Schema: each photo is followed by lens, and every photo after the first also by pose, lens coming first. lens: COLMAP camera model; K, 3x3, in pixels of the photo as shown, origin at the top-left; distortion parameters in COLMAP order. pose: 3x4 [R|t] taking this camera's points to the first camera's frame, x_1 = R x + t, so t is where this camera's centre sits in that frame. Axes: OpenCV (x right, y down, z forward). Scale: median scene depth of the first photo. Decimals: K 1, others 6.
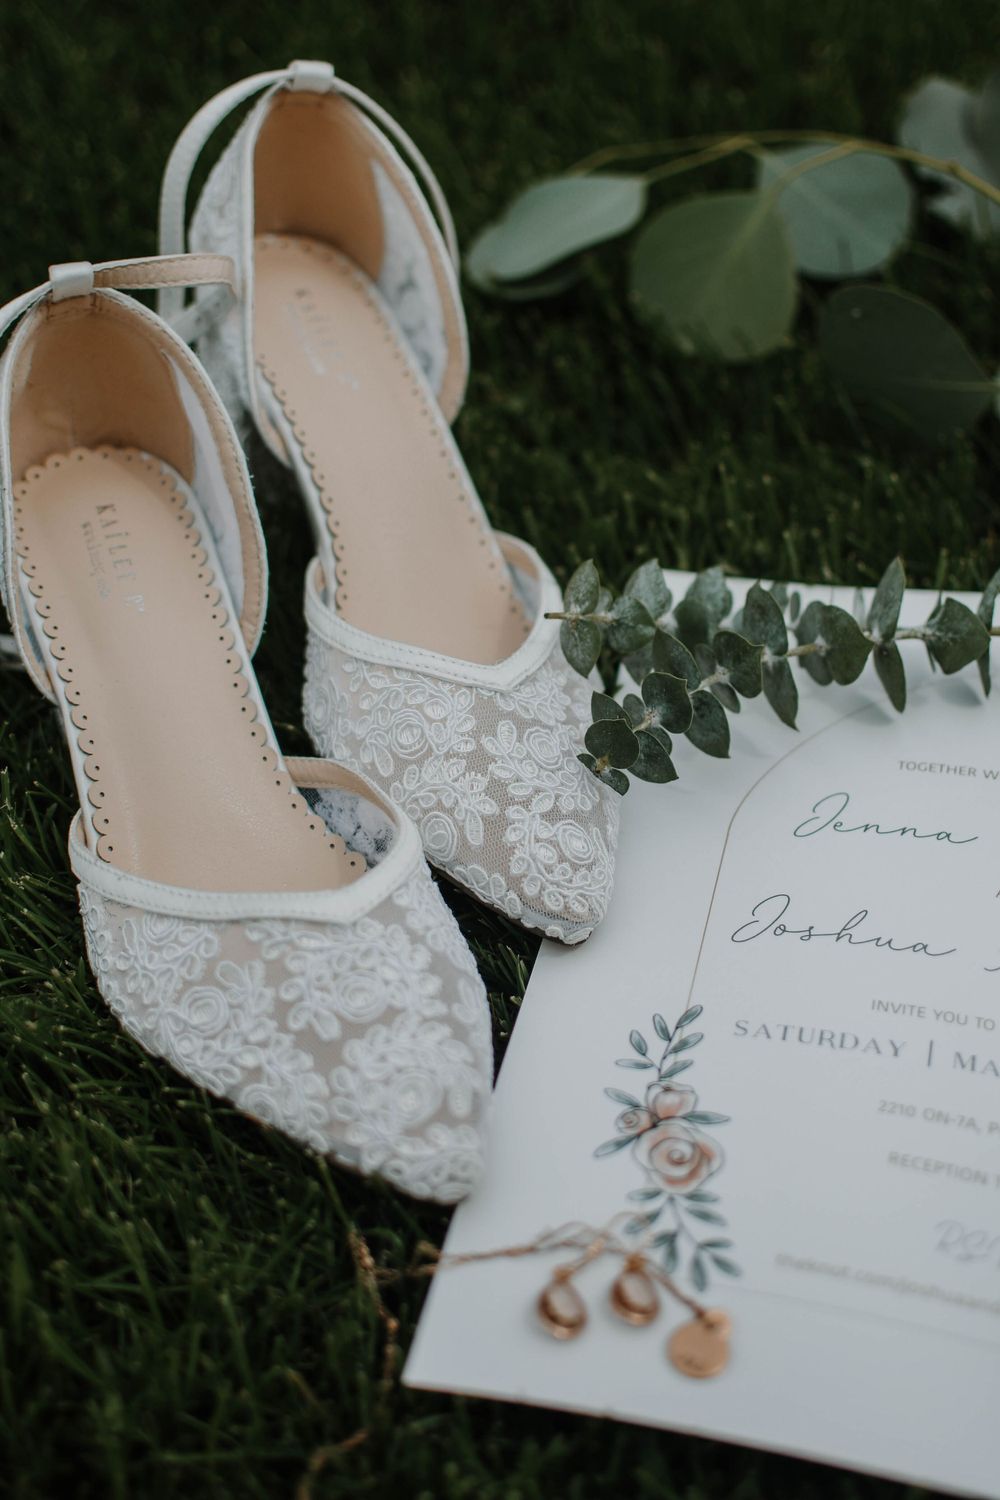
lens RADIAL K [[2318.3, 0, 494.2], [0, 2318.3, 750.5], [0, 0, 1]] dist [0.012751, -0.034098]
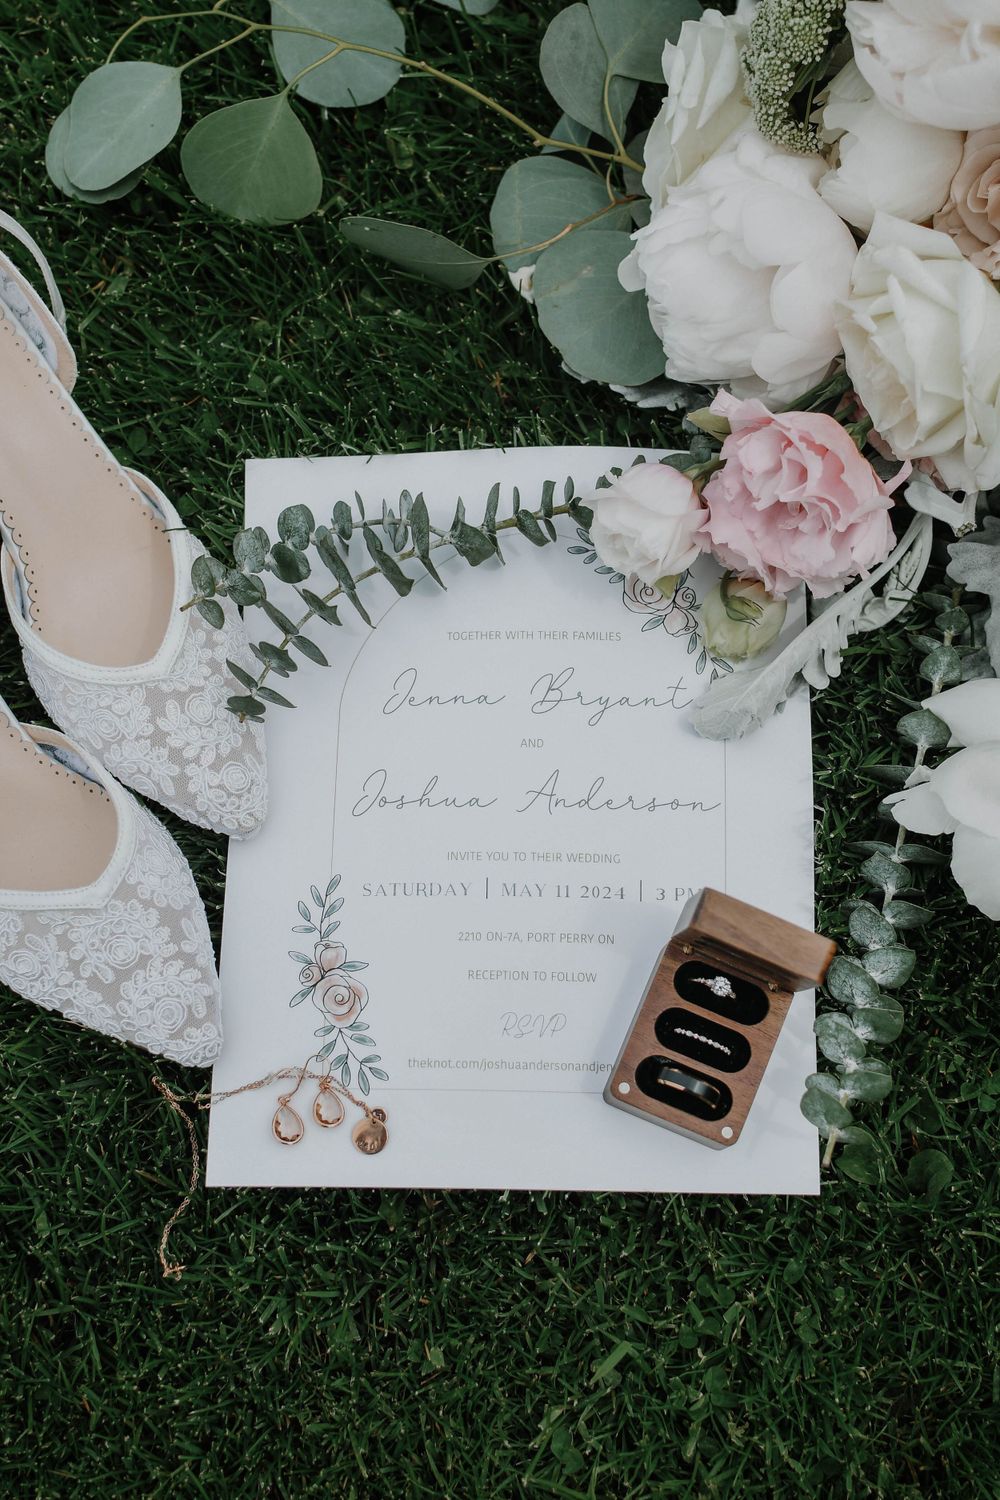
lens RADIAL K [[2318.3, 0, 494.2], [0, 2318.3, 750.5], [0, 0, 1]] dist [0.012751, -0.034098]
pose [[0.977675, -0.209410, 0.017312, 0.187793], [0.172192, 0.845674, 0.505159, -0.748924], [-0.120425, -0.490900, 0.862853, -0.310514]]
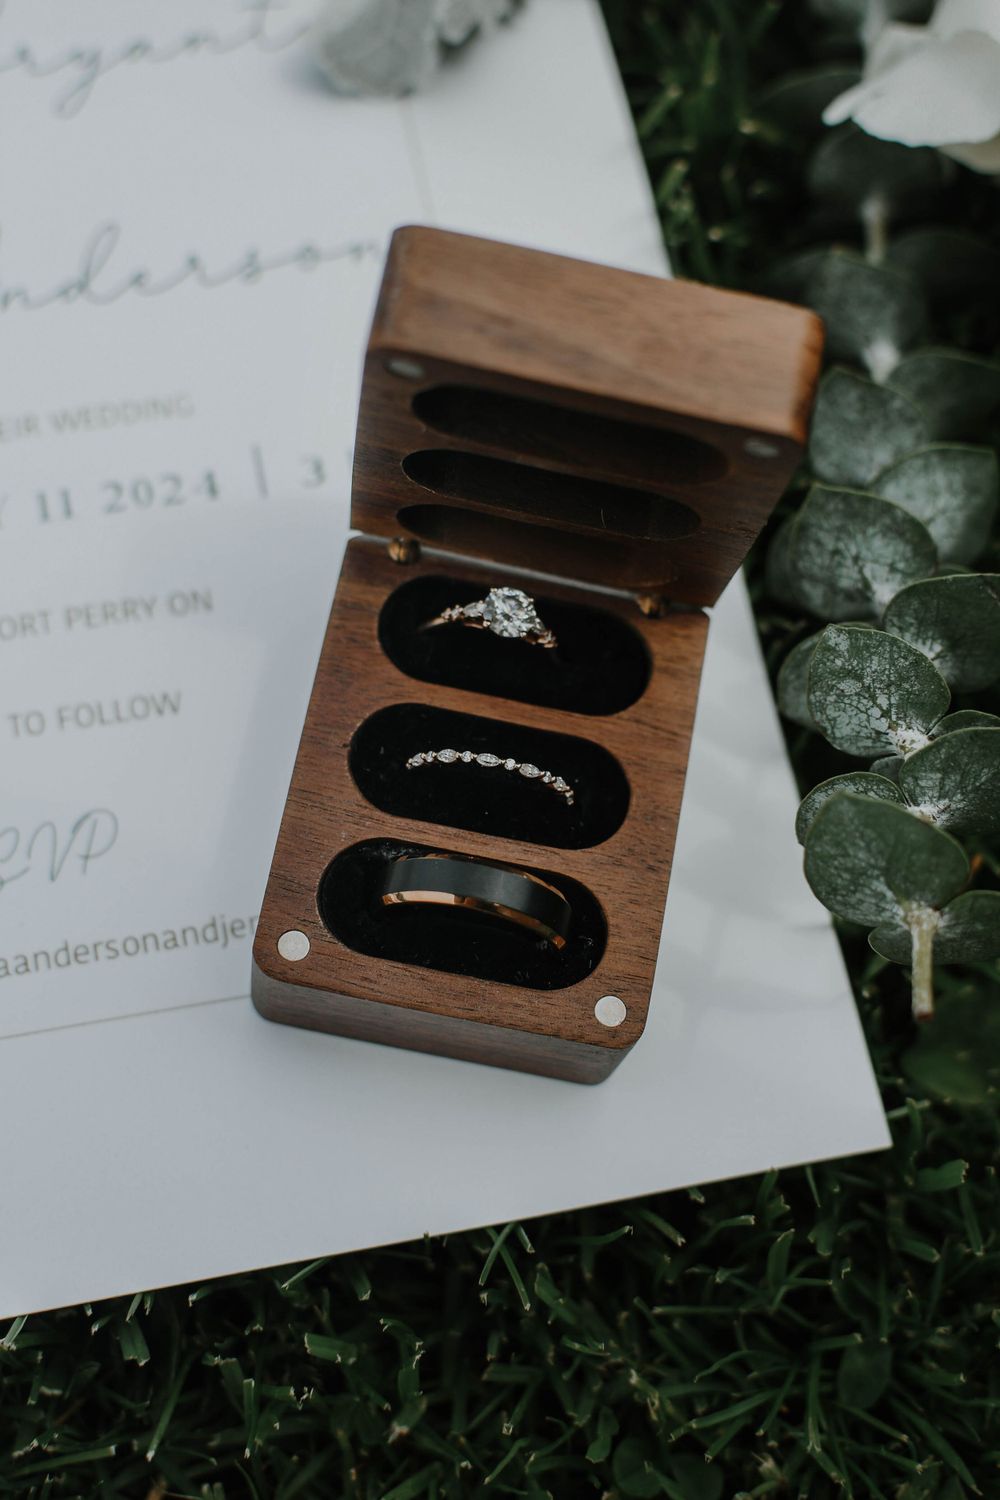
lens RADIAL K [[2318.3, 0, 494.2], [0, 2318.3, 750.5], [0, 0, 1]] dist [0.012751, -0.034098]
pose [[0.910437, -0.390101, 0.137571, 0.237403], [0.292799, 0.842687, 0.451826, -0.040456], [-0.292187, -0.371078, 0.881435, 0.423145]]
